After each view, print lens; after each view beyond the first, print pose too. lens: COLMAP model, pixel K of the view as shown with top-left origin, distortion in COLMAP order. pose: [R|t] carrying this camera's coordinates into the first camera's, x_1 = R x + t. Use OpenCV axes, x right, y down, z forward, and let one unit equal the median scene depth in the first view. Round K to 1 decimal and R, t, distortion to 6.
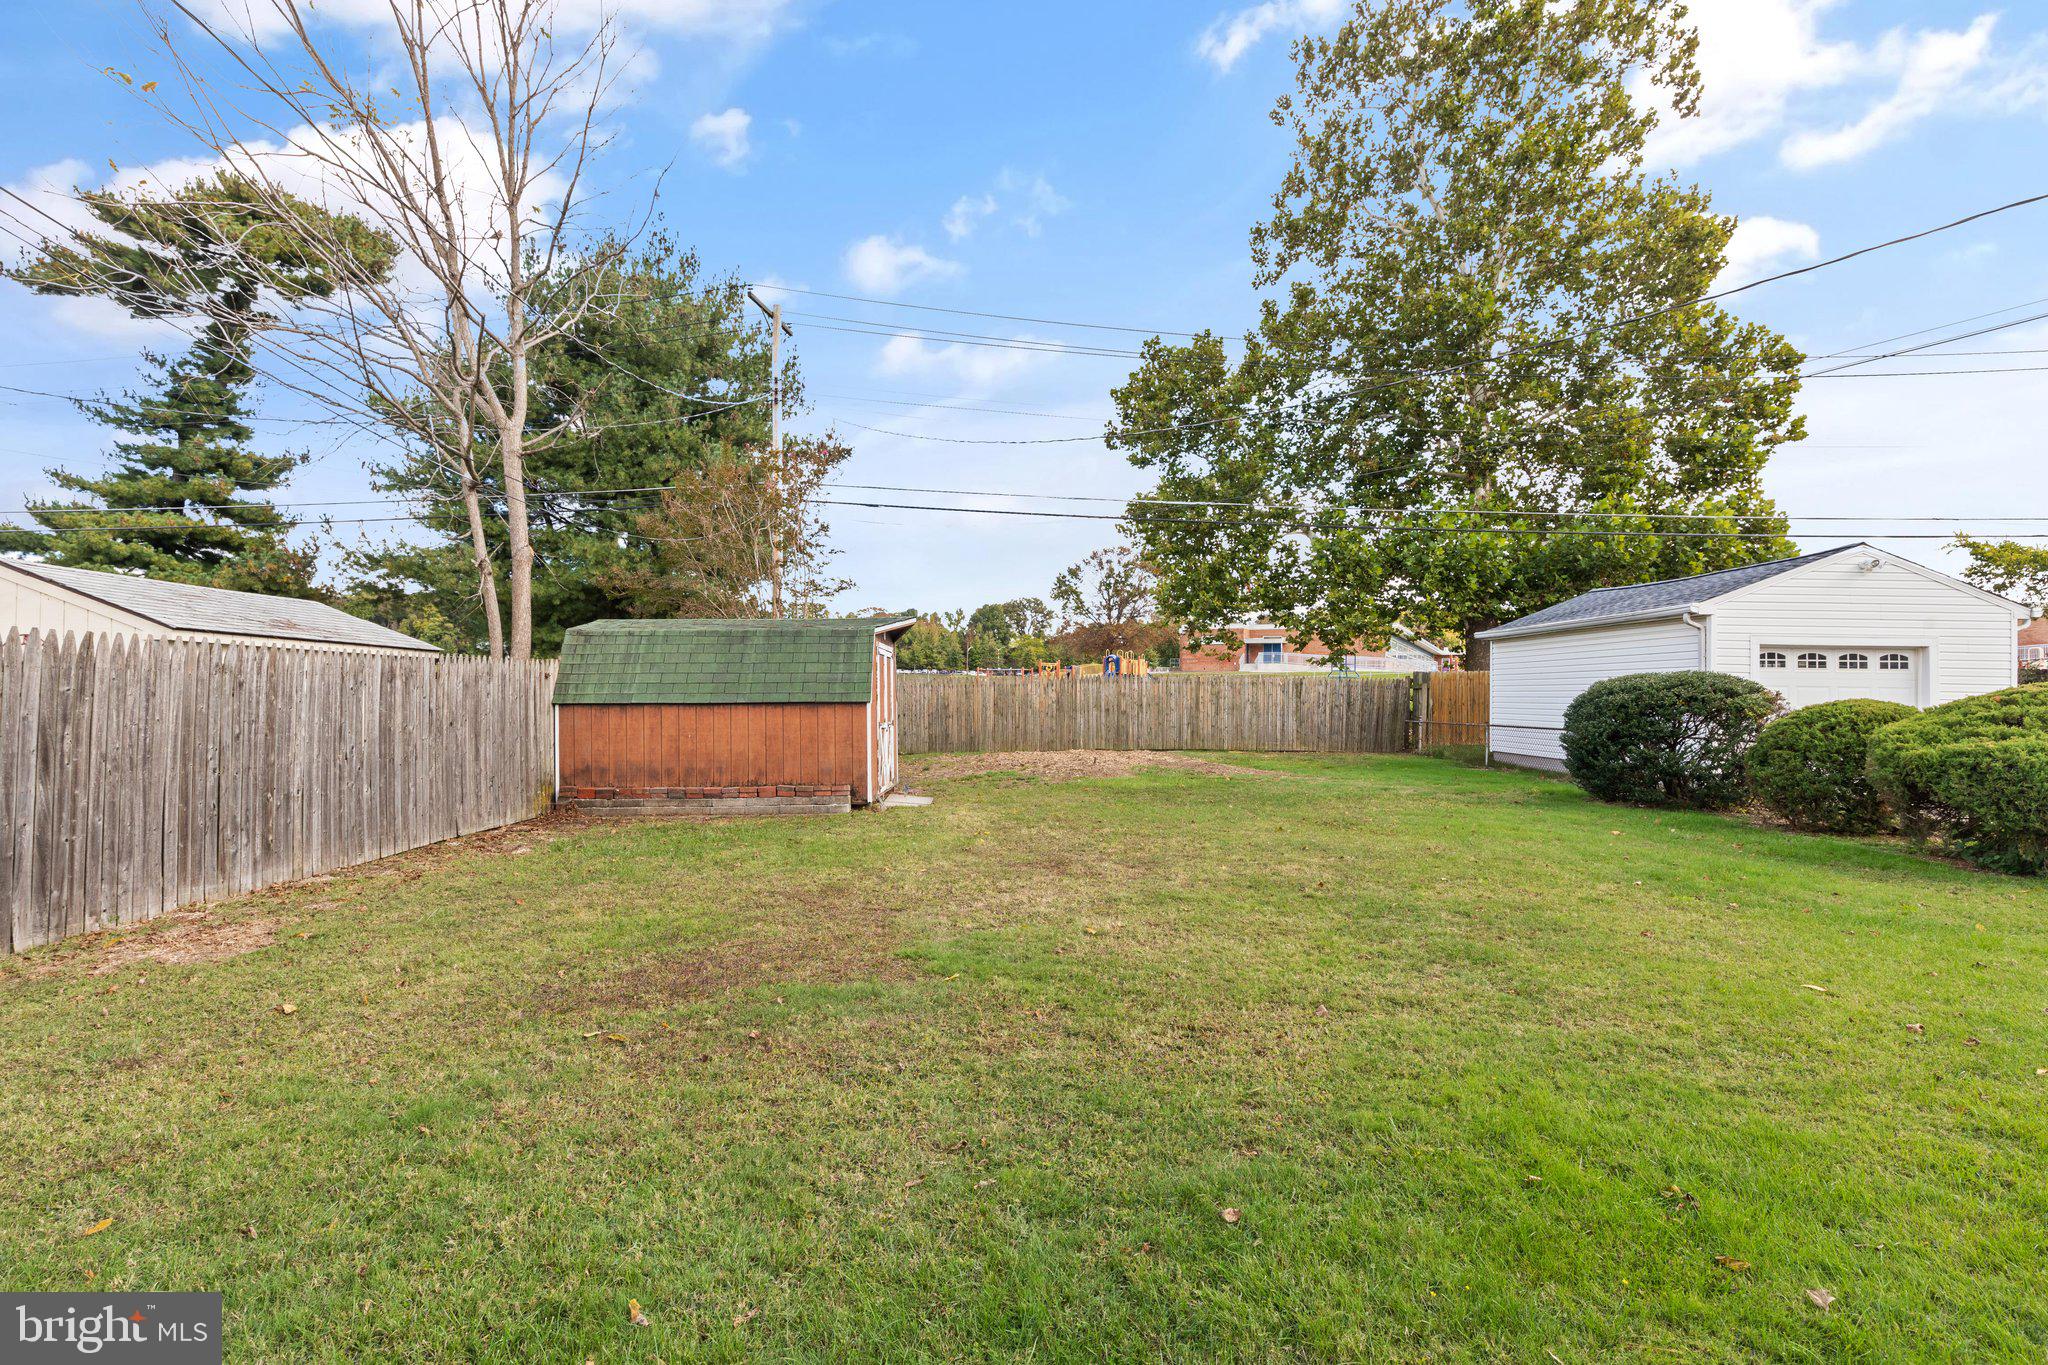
lens RADIAL K [[920.2, 0, 1019.3], [0, 920.2, 683.6], [0, 0, 1]] dist [0.009663, -0.000142]
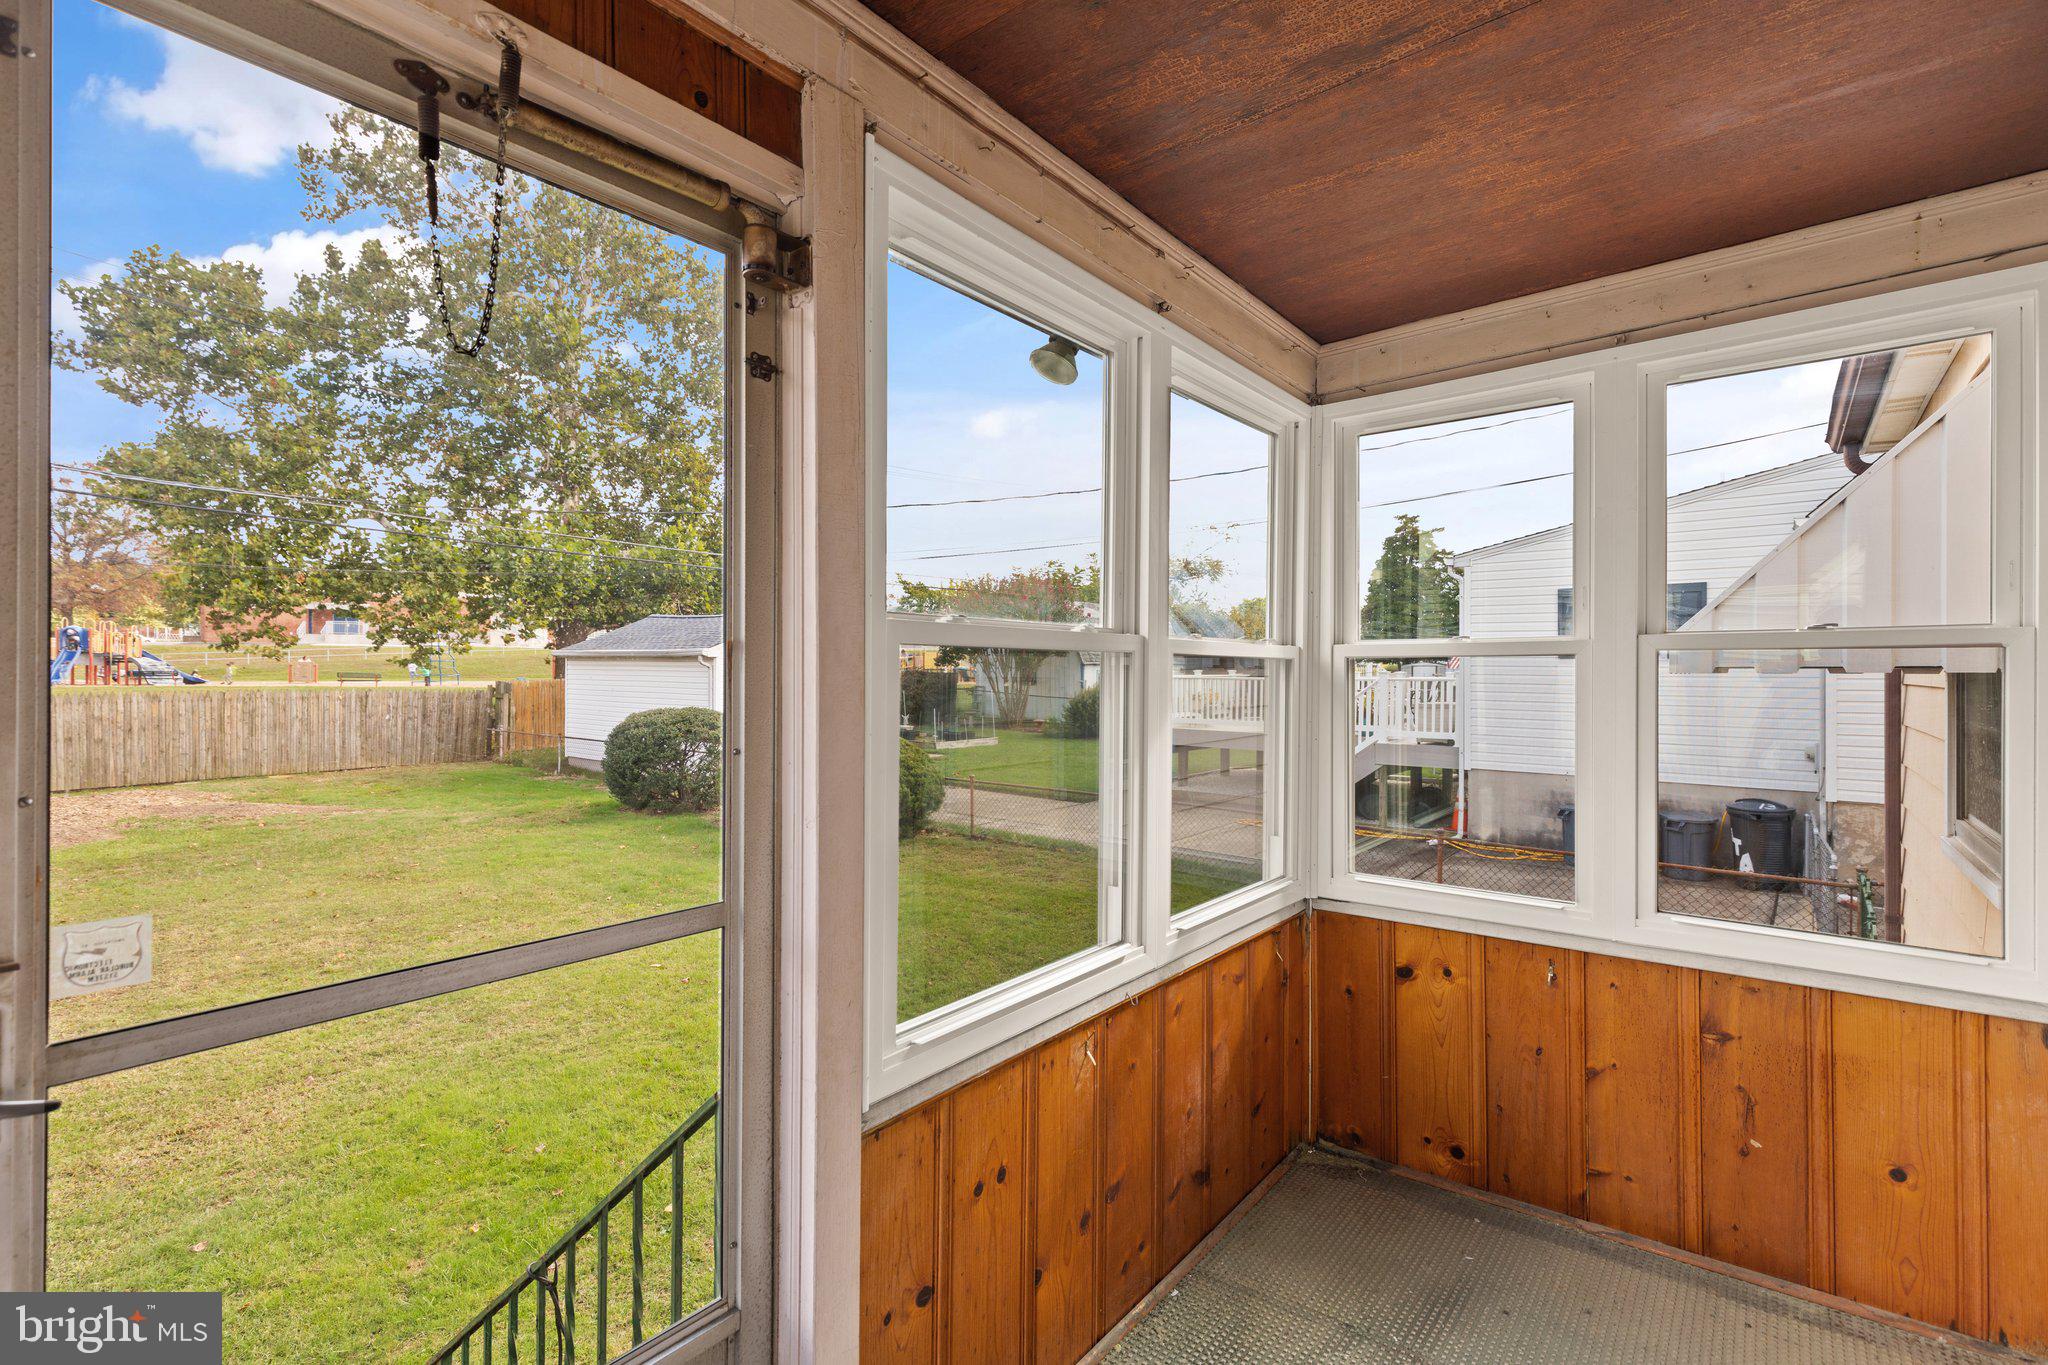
lens RADIAL K [[920.2, 0, 1020.7], [0, 920.2, 675.7], [0, 0, 1]] dist [0.009663, -0.000142]
pose [[0.624910, -0.008826, 0.780647, -0.013501], [-0.010443, 0.999752, 0.019662, -0.046544], [-0.780627, -0.020439, 0.624663, -0.110168]]
